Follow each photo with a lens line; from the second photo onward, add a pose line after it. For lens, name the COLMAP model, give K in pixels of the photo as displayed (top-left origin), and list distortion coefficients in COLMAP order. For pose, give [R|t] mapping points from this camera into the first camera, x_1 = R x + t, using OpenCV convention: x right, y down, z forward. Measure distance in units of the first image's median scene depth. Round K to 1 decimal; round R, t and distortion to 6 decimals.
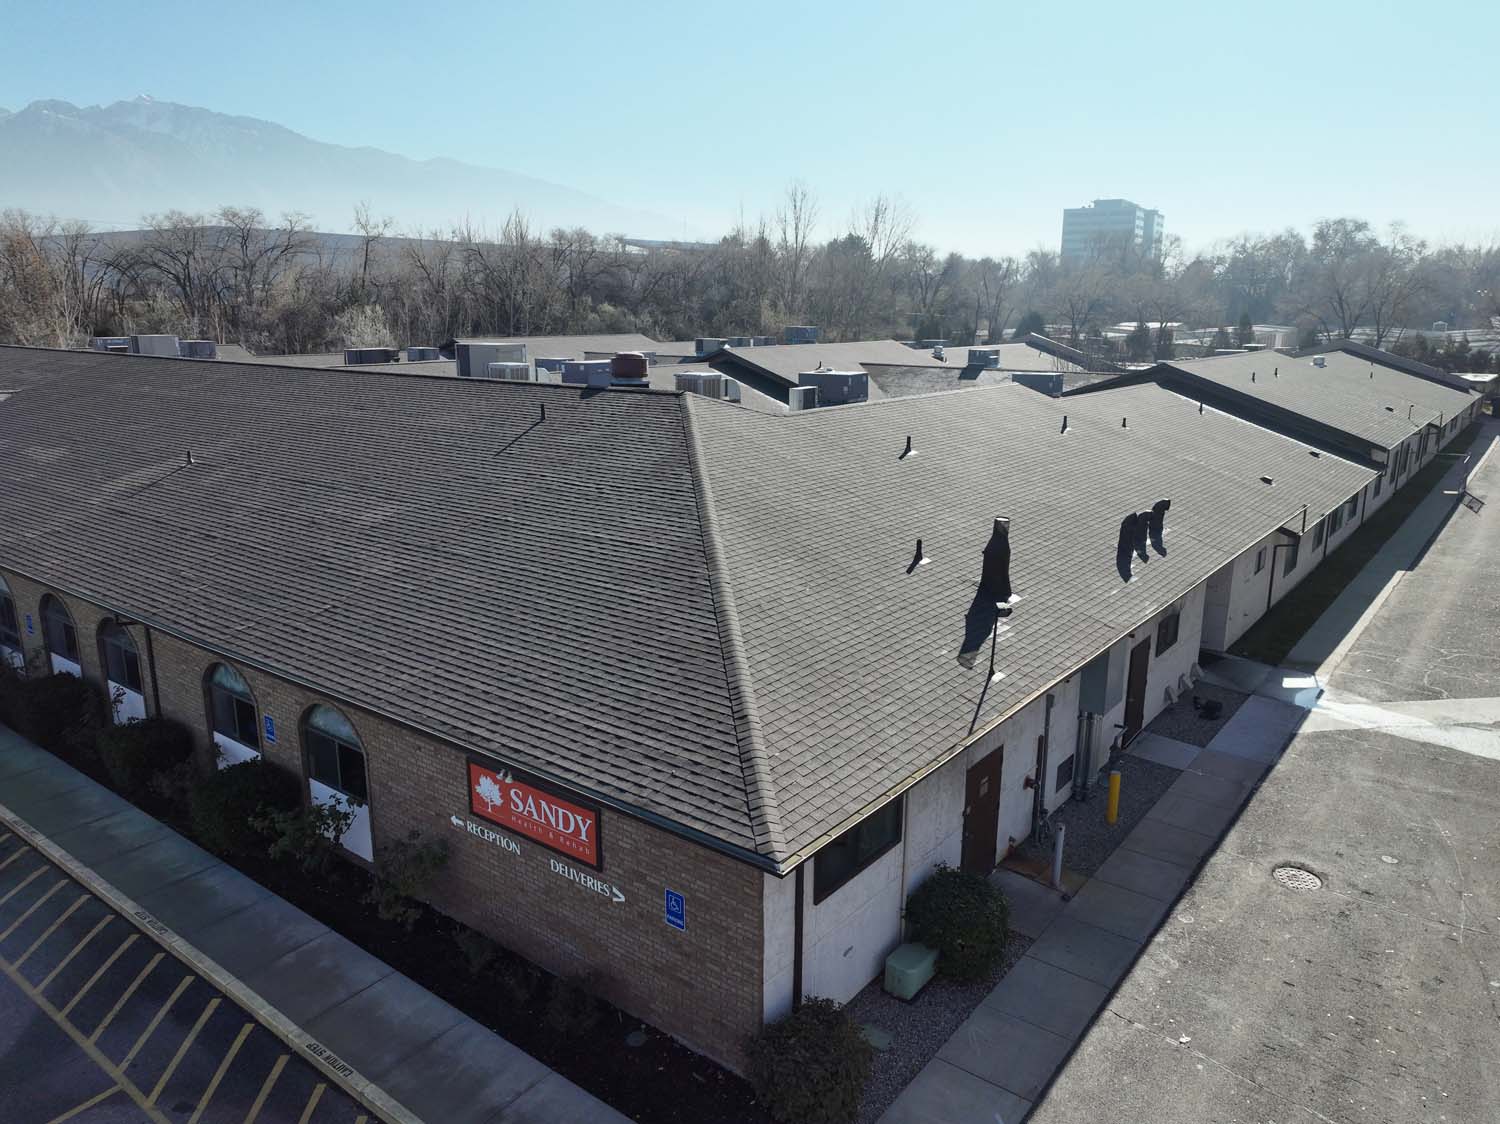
lens RADIAL K [[1057.3, 0, 750.0], [0, 1057.3, 562.0], [0, 0, 1]] dist [-0.008353, 0.026558]
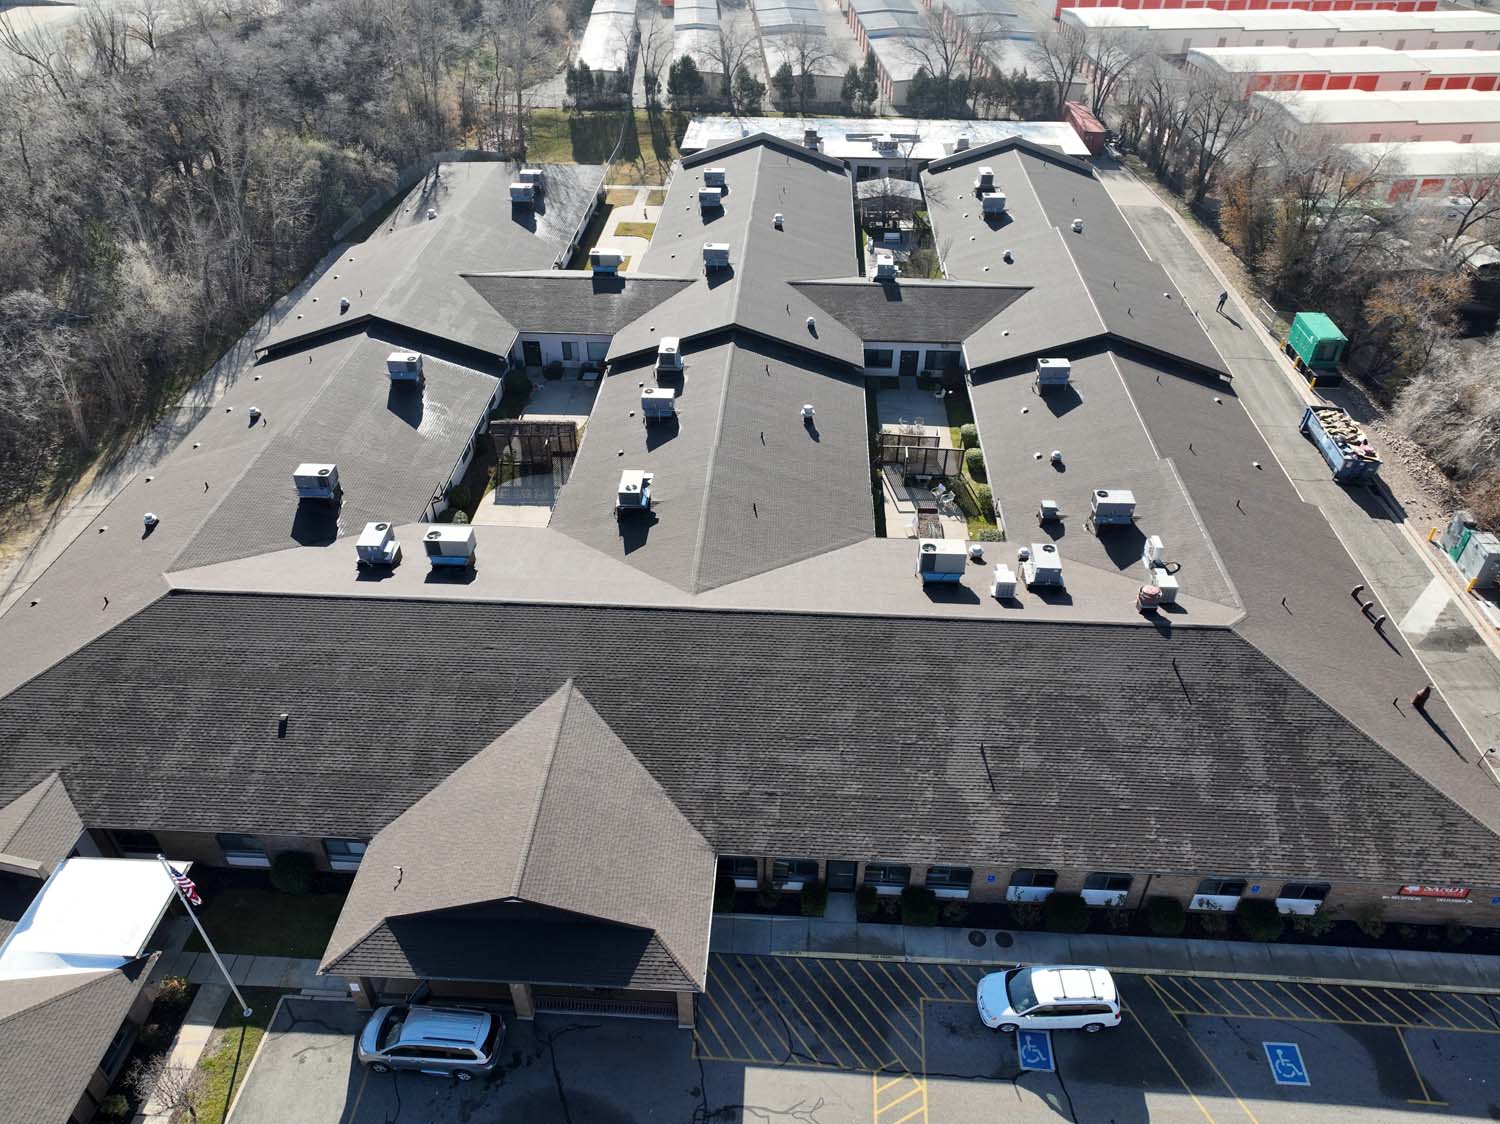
lens RADIAL K [[1057.3, 0, 750.0], [0, 1057.3, 562.0], [0, 0, 1]] dist [-0.008353, 0.026558]
pose [[0.823793, -0.351809, 0.444517, -2.624744], [0.139335, 0.885735, 0.442786, -2.038675], [-0.549500, -0.302827, 0.778682, 0.008554]]
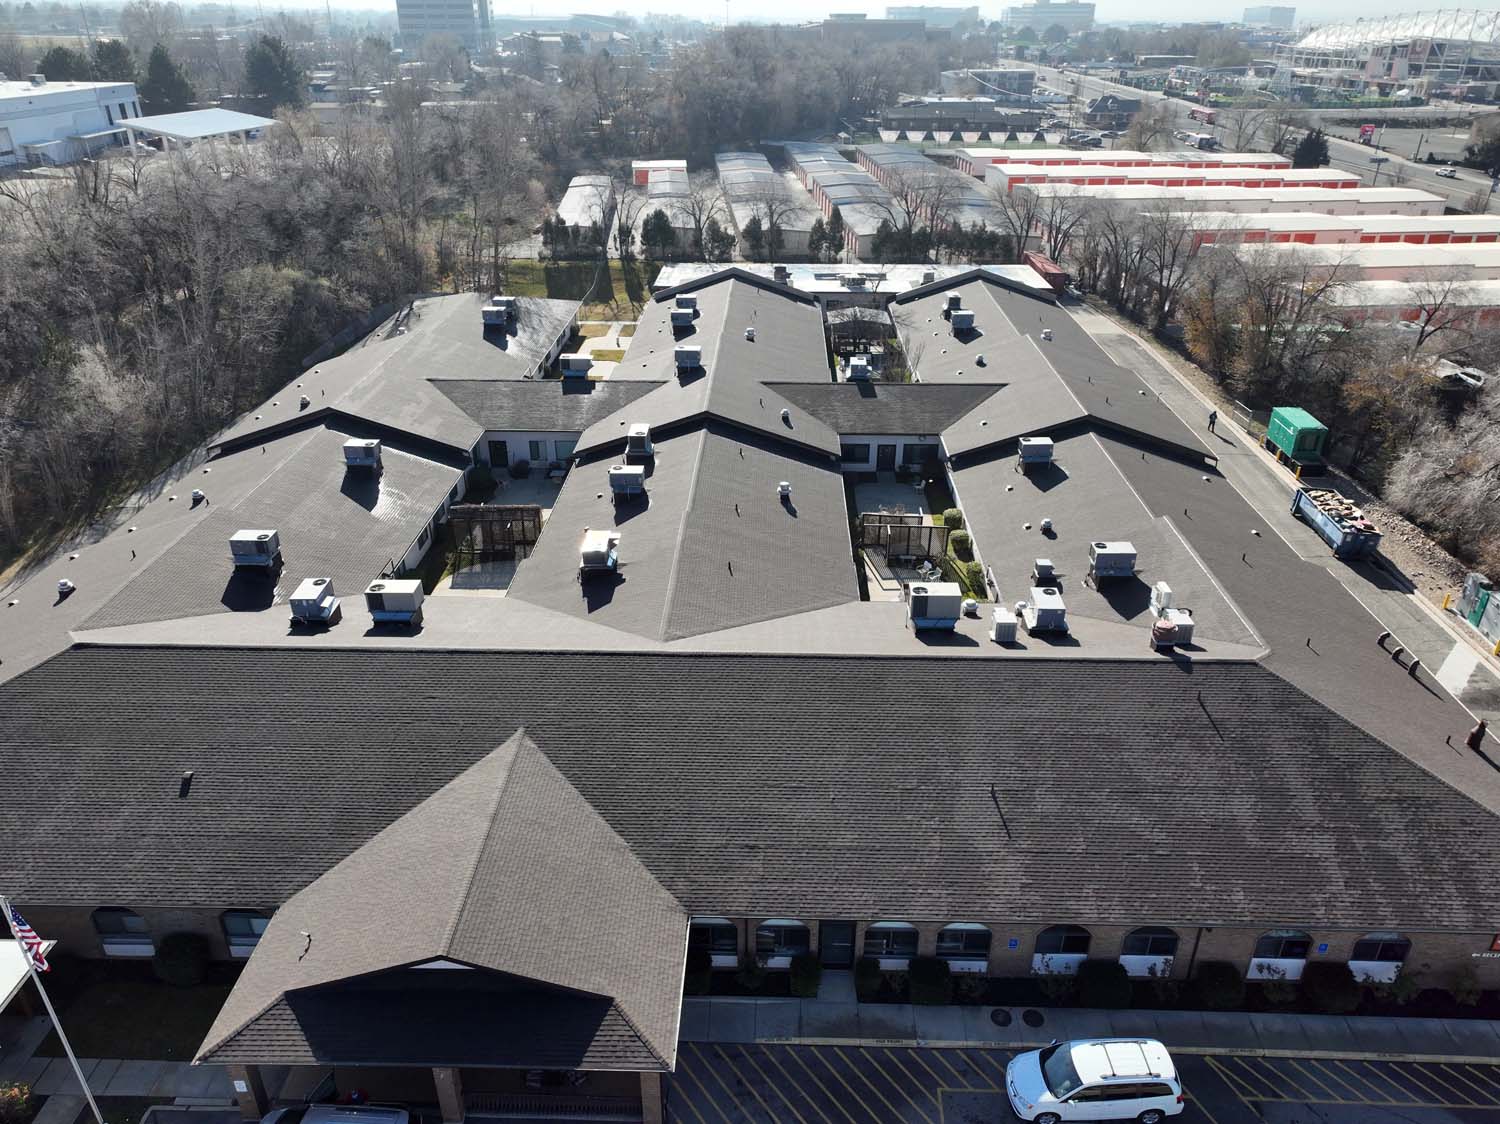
lens RADIAL K [[1057.3, 0, 750.0], [0, 1057.3, 562.0], [0, 0, 1]] dist [-0.008353, 0.026558]
pose [[0.808242, -0.276557, 0.519867, -2.625859], [0.144569, 0.949024, 0.280095, -1.518451], [-0.570829, -0.151228, 0.807022, 0.136251]]
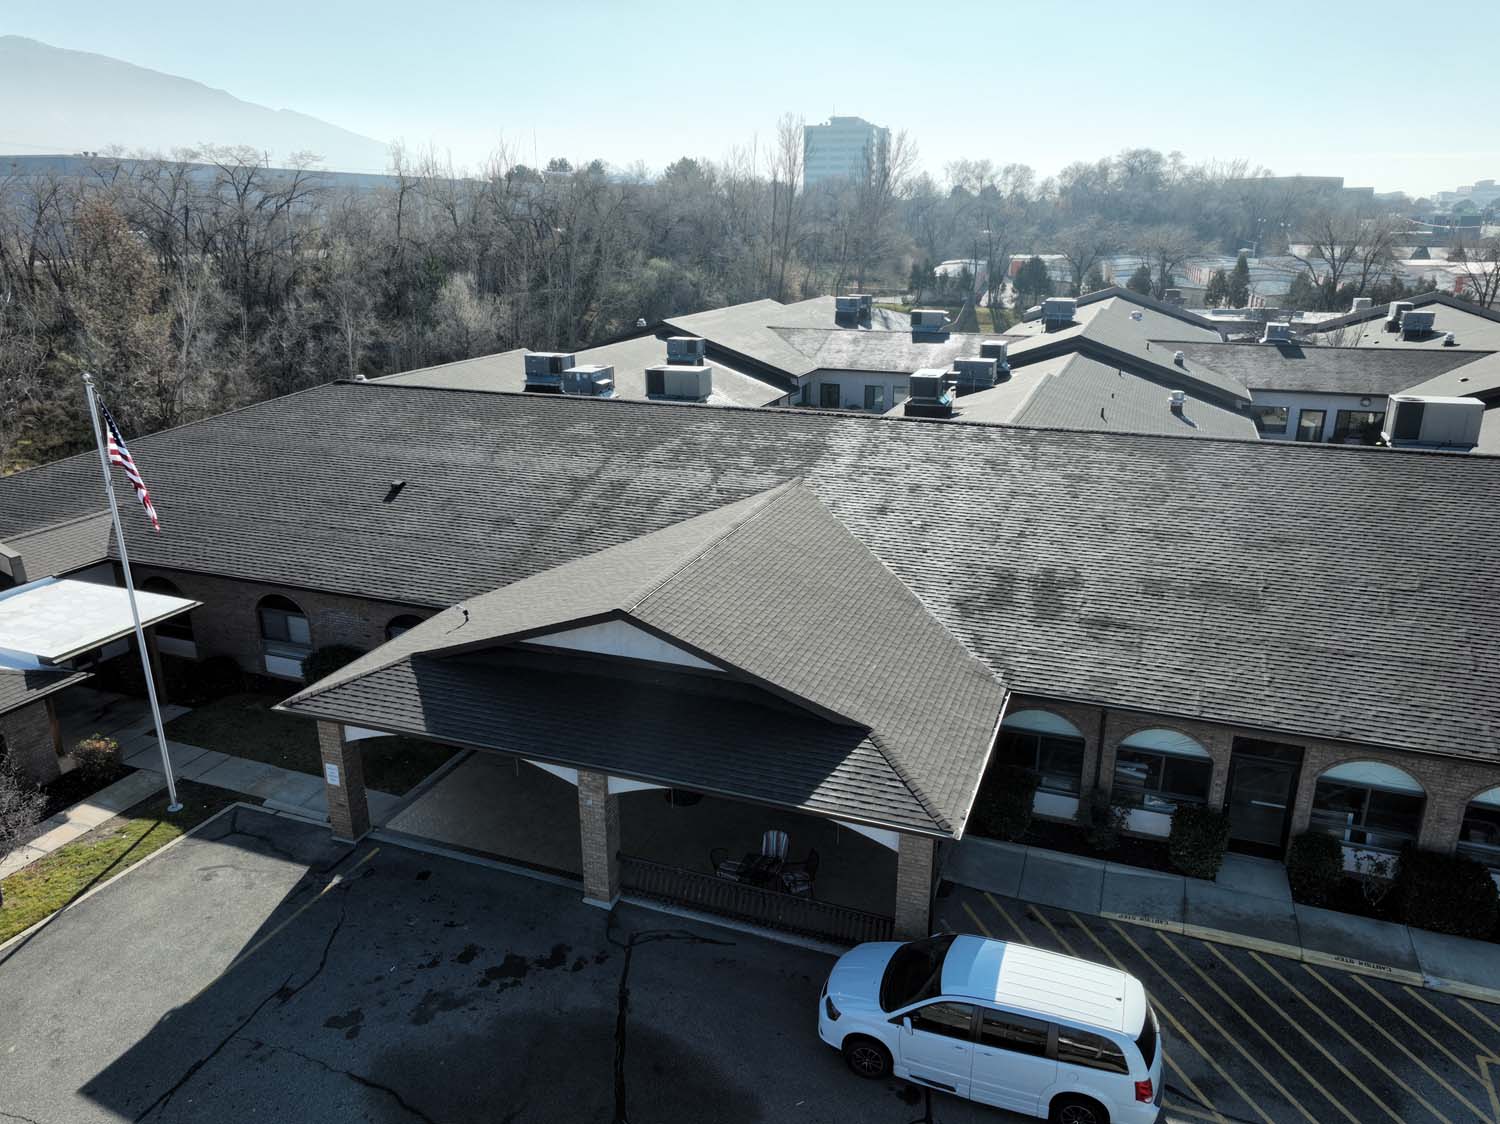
lens RADIAL K [[1057.3, 0, 750.0], [0, 1057.3, 562.0], [0, 0, 1]] dist [-0.008353, 0.026558]
pose [[0.957360, -0.096653, 0.272251, -2.451475], [0.075323, 0.993290, 0.087761, -0.451778], [-0.278906, -0.063512, 0.958216, 0.712109]]
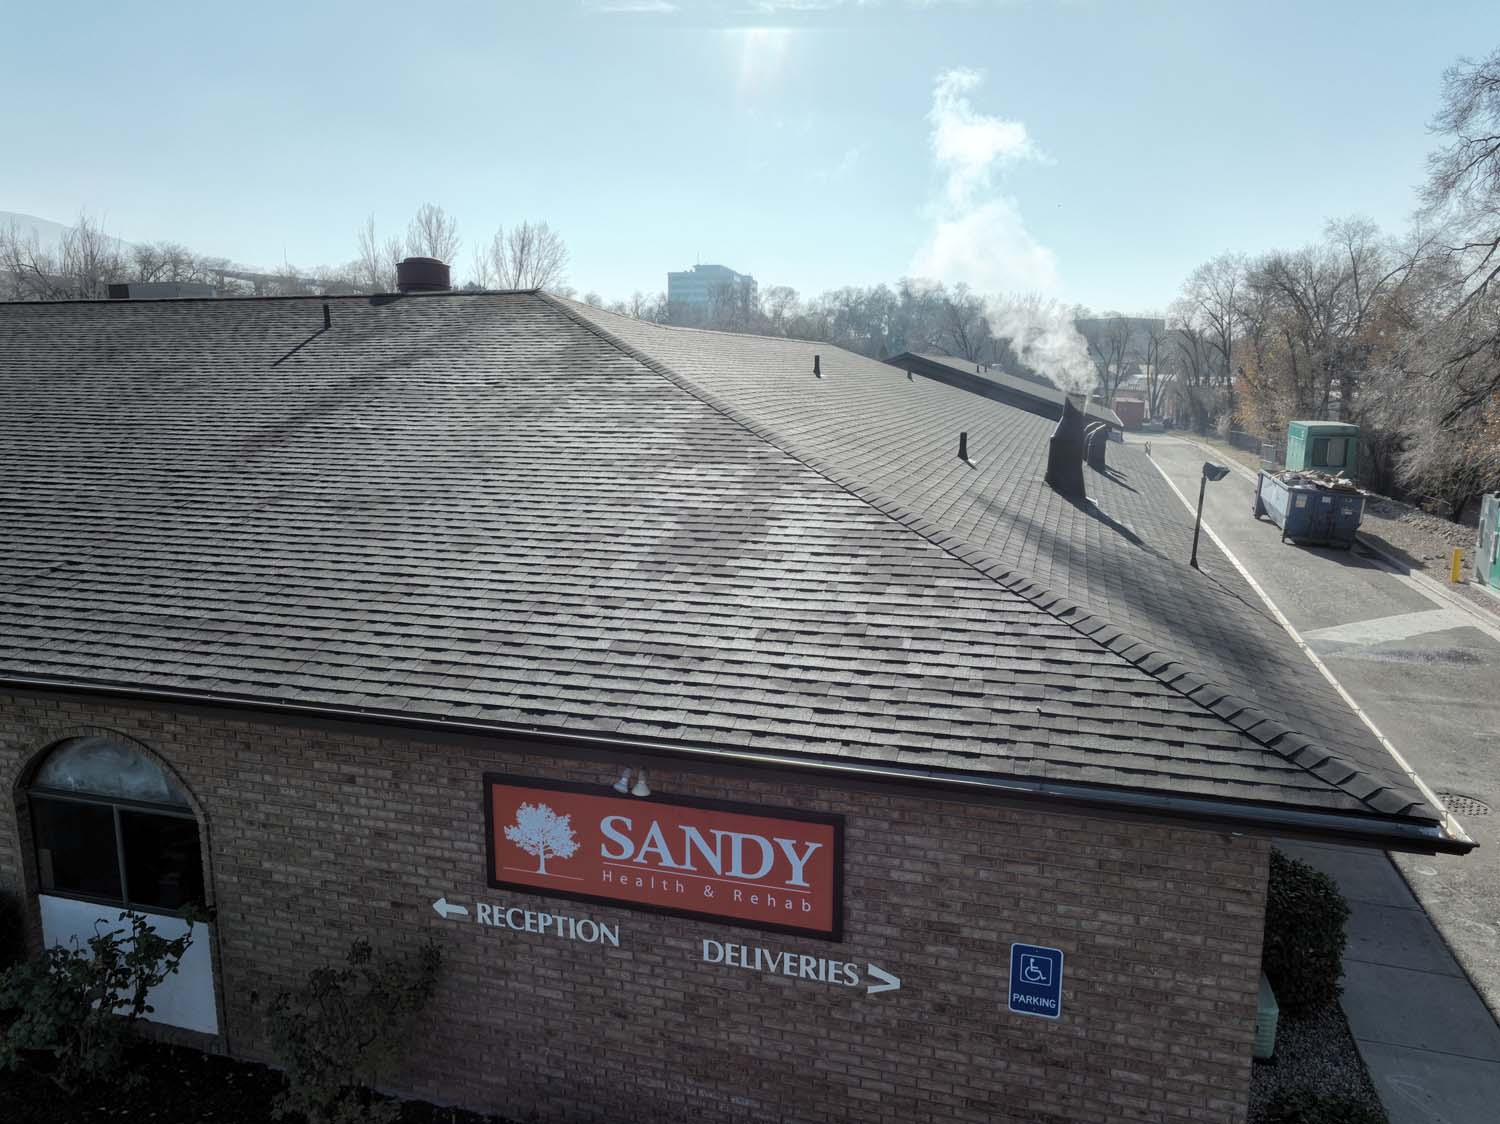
lens RADIAL K [[1057.3, 0, 750.0], [0, 1057.3, 562.0], [0, 0, 1]] dist [-0.008353, 0.026558]
pose [[0.935353, -0.065251, 0.347644, -0.323883], [0.085541, 0.995392, -0.043323, 0.117750], [-0.343215, 0.070260, 0.936625, 0.478858]]
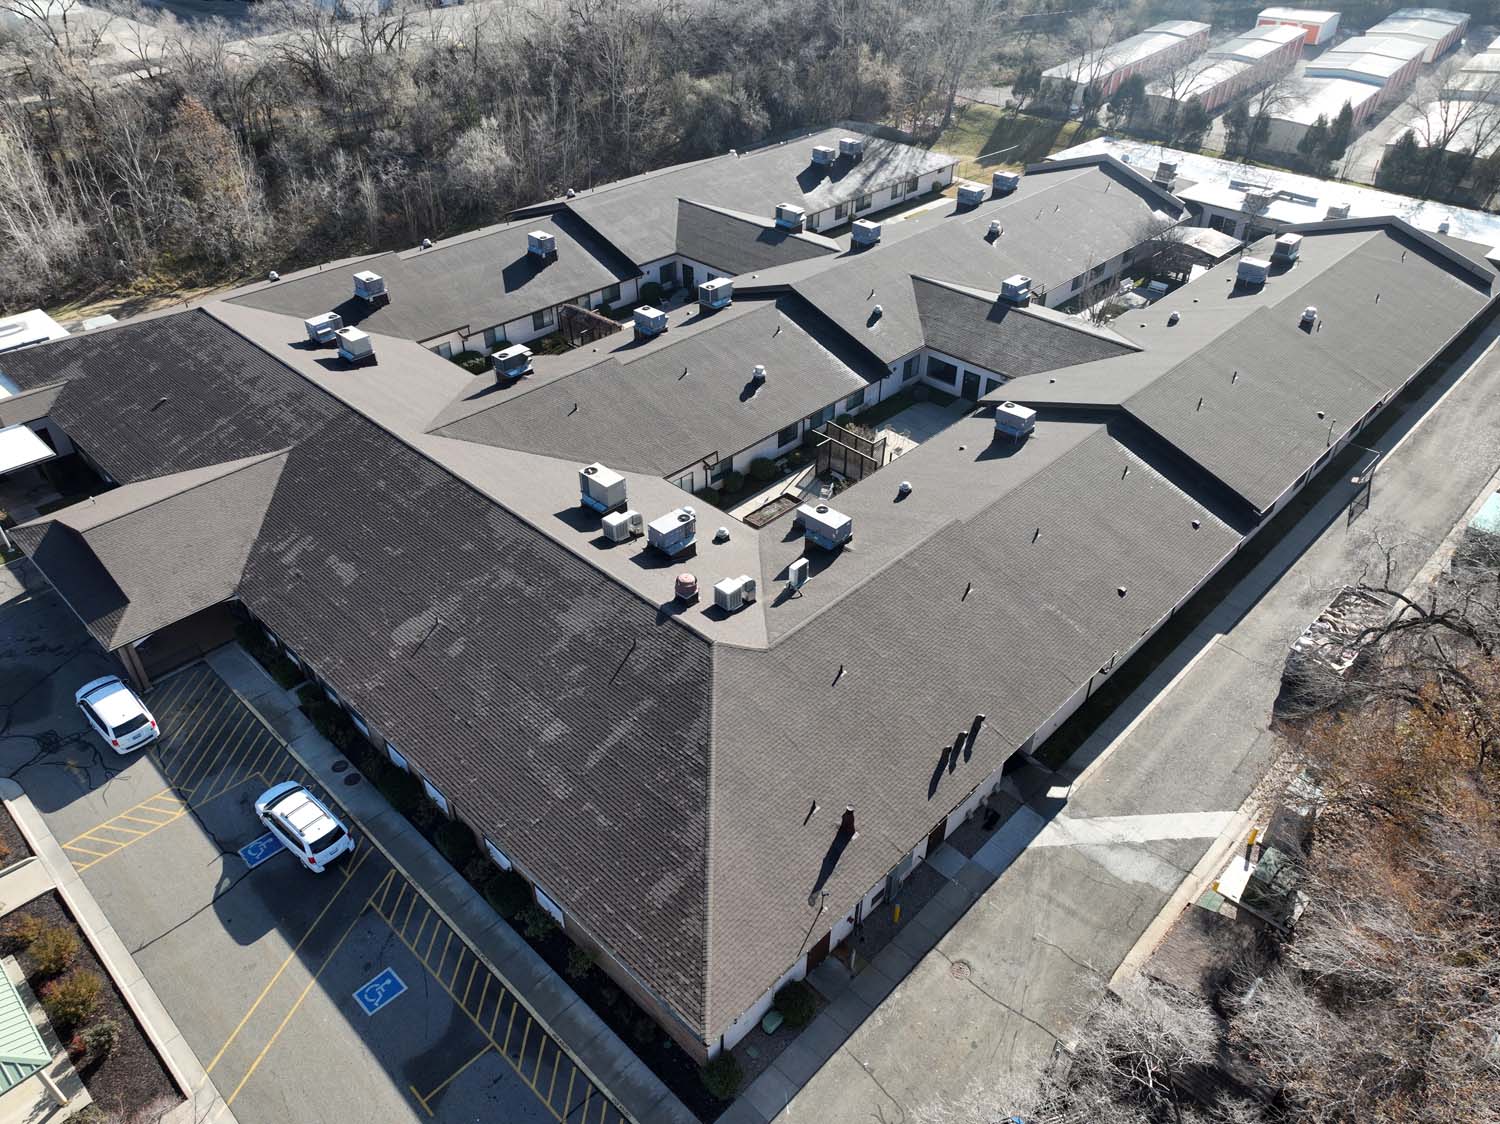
lens RADIAL K [[1057.3, 0, 750.0], [0, 1057.3, 562.0], [0, 0, 1]] dist [-0.008353, 0.026558]
pose [[0.993873, 0.062863, -0.090907, 0.247277], [-0.022877, 0.921693, 0.387244, -1.580762], [0.108132, -0.382792, 0.917484, -0.917133]]
